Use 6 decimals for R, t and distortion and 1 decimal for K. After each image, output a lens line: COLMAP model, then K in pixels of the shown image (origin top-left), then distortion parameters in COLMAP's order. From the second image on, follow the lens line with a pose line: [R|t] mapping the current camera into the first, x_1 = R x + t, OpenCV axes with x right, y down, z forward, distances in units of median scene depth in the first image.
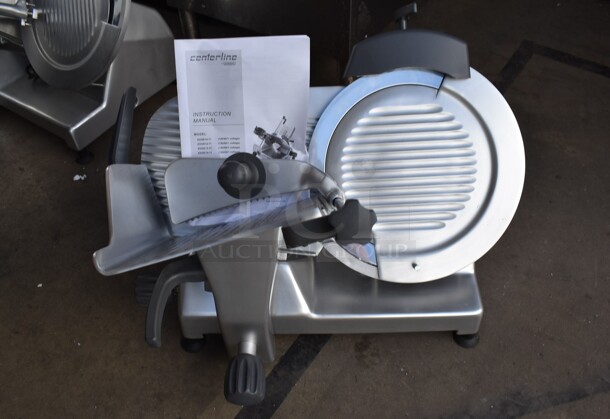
lens RADIAL K [[525.8, 0, 302.9], [0, 525.8, 229.6], [0, 0, 1]] dist [-0.057033, -0.001794]
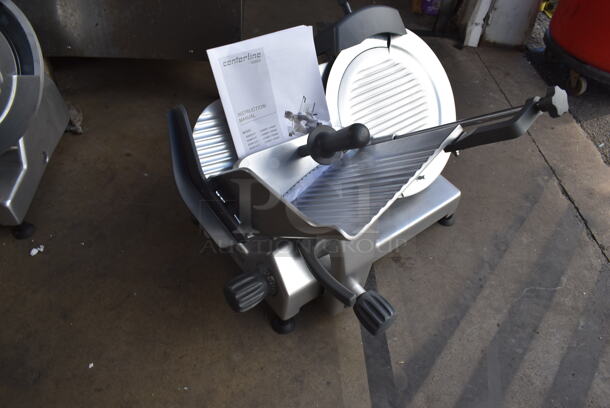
lens RADIAL K [[470.9, 0, 305.0], [0, 470.9, 204.0], [0, 0, 1]] dist [-0.041324, 0.000228]
pose [[0.772513, -0.365854, 0.519014, -0.656082], [0.397329, 0.916066, 0.054343, -0.049578], [-0.495332, 0.164238, 0.853037, 0.137705]]
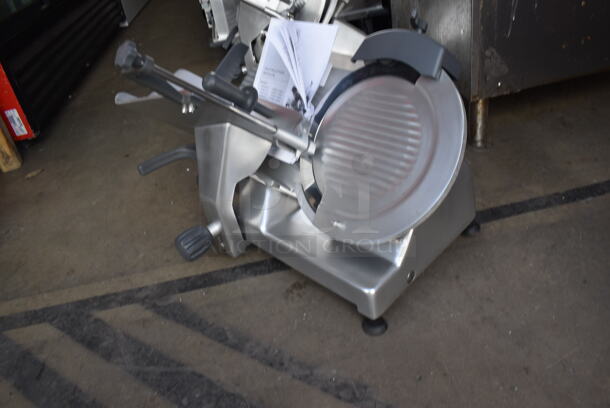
lens RADIAL K [[467.7, 0, 305.0], [0, 467.7, 204.0], [0, 0, 1]] dist [0.000971, 0.000091]
pose [[0.705854, 0.351505, -0.614991, 0.767132], [-0.469007, 0.882544, -0.033874, 0.099723], [0.530850, 0.312345, 0.787806, 0.151465]]
